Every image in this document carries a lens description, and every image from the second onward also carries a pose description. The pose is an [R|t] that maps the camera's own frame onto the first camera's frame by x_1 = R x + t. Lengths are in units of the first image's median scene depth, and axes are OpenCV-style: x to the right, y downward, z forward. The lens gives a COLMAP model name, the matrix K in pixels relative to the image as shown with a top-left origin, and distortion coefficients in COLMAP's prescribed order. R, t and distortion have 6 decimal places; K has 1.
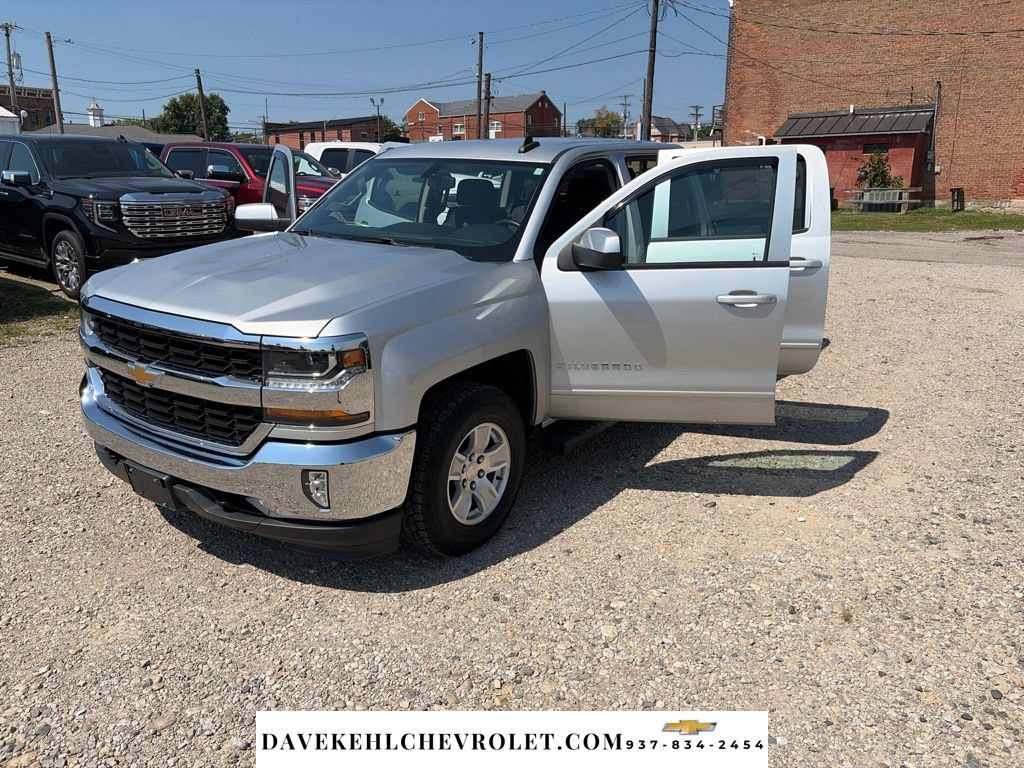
lens RADIAL K [[784.5, 0, 510.4], [0, 784.5, 380.8], [0, 0, 1]] dist [0.045589, -0.053863]
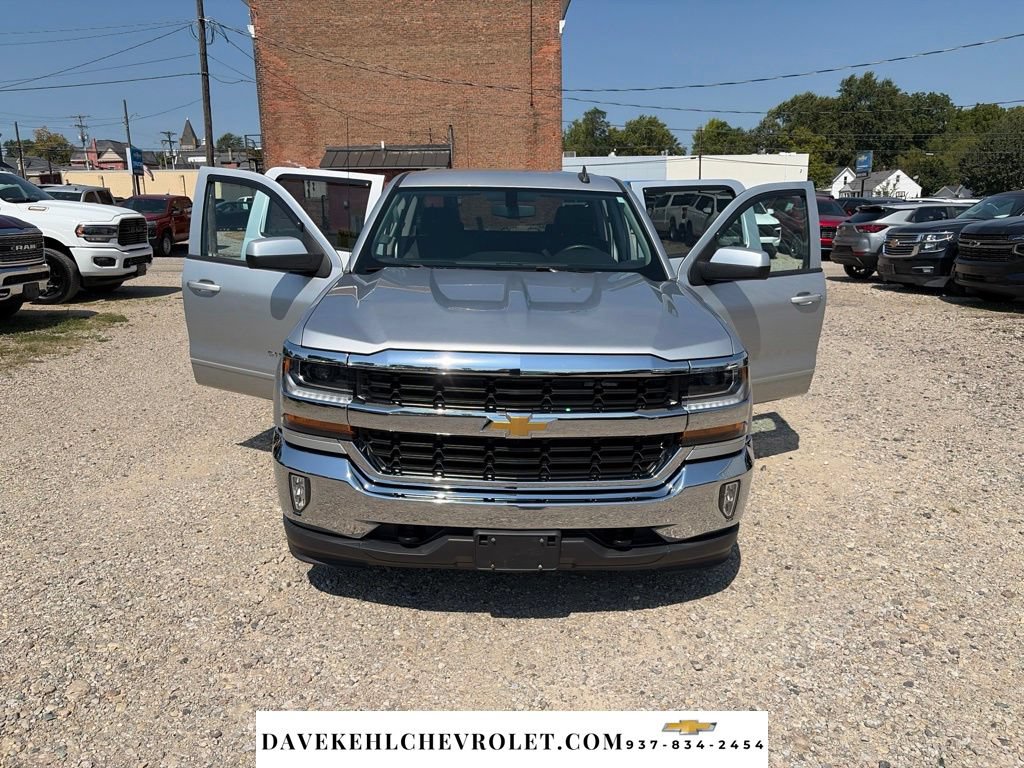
lens RADIAL K [[784.5, 0, 511.3], [0, 784.5, 384.9], [0, 0, 1]] dist [0.045589, -0.053863]
pose [[0.805396, -0.134227, 0.577340, -0.110841], [0.151604, 0.988272, 0.018276, -0.008007], [-0.573022, 0.072808, 0.816299, 0.031409]]
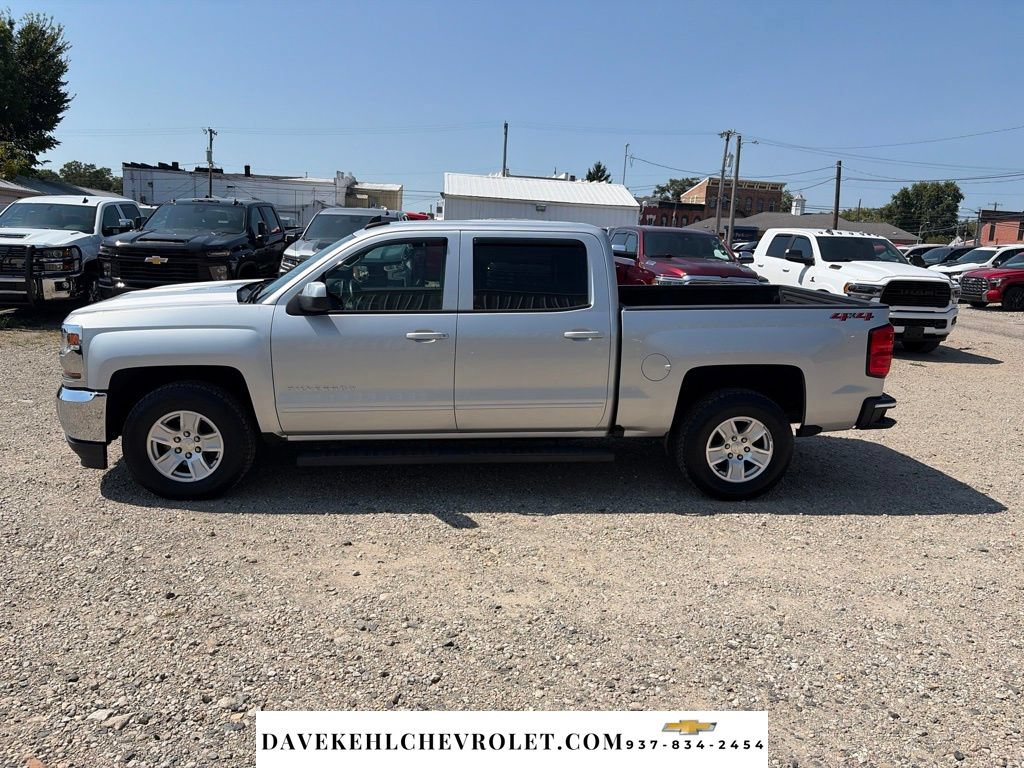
lens RADIAL K [[784.5, 0, 511.1], [0, 784.5, 382.8], [0, 0, 1]] dist [0.045589, -0.053863]
pose [[0.646760, 0.160740, -0.745563, 0.202359], [-0.235936, 0.971757, 0.004837, -0.020149], [0.725283, 0.172777, 0.666417, 0.068476]]
